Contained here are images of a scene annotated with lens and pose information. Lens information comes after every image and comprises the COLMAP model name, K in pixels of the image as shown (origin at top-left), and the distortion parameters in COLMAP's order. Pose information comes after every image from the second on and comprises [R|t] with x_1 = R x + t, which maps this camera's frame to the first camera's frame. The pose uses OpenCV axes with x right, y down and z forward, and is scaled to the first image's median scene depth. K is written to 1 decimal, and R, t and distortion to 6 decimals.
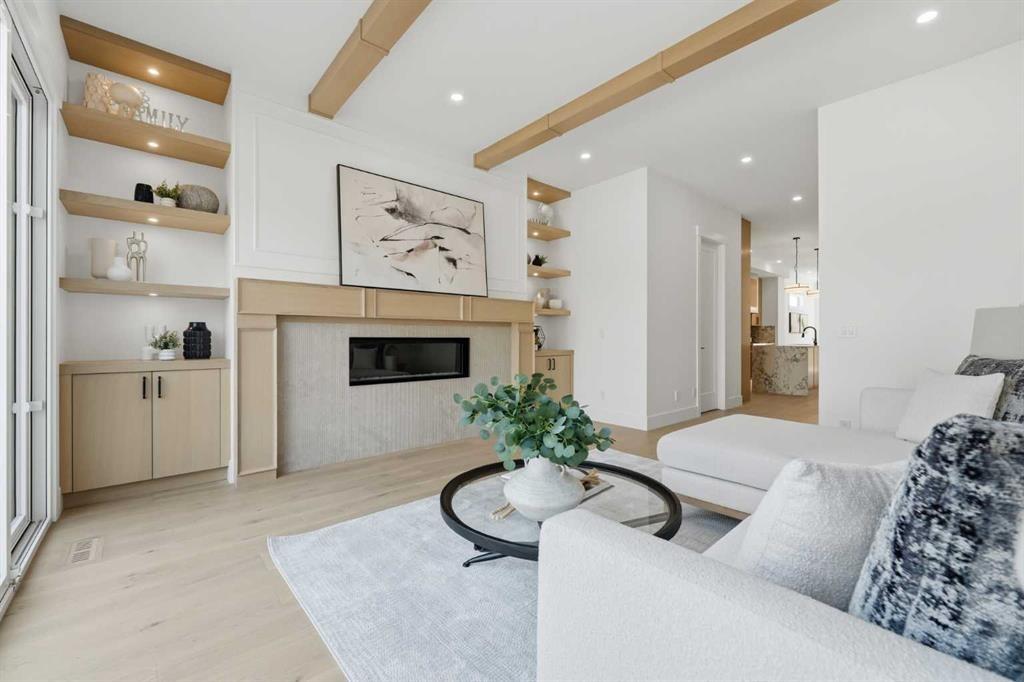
lens RADIAL K [[415.0, 0, 482.8], [0, 415.0, 341.4], [0, 0, 1]] dist [-0.001181, 0.000011]
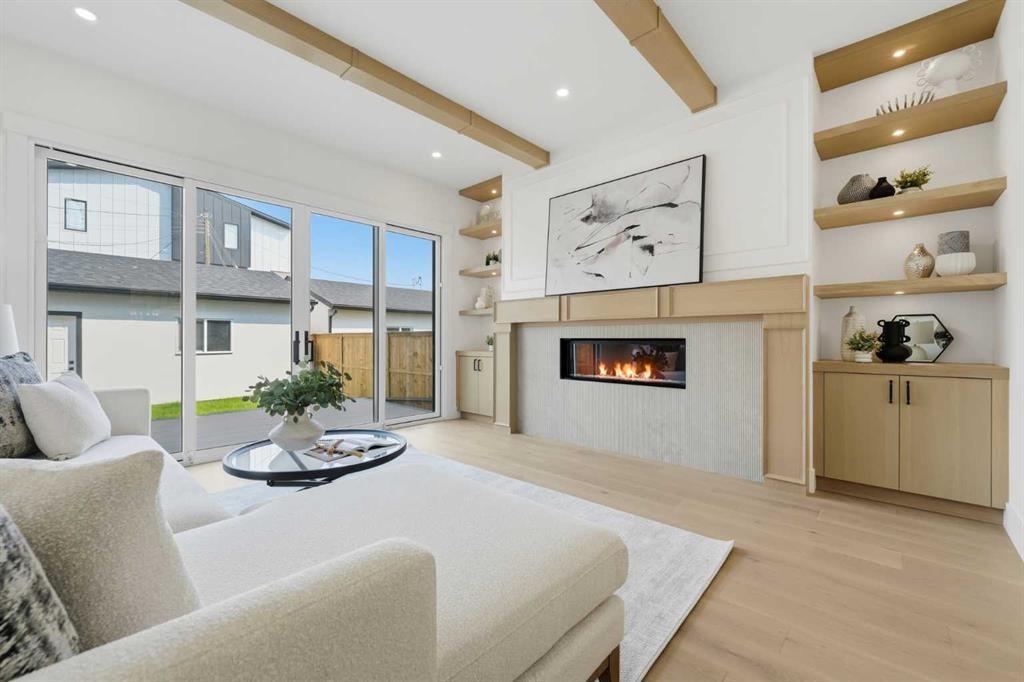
lens RADIAL K [[415.0, 0, 509.6], [0, 415.0, 338.7], [0, 0, 1]] dist [-0.001181, 0.000011]
pose [[0.148404, -0.003112, -0.988922, 0.769246], [-0.006081, 0.999973, -0.004059, -0.002315], [0.988908, 0.006616, 0.148381, 0.625253]]
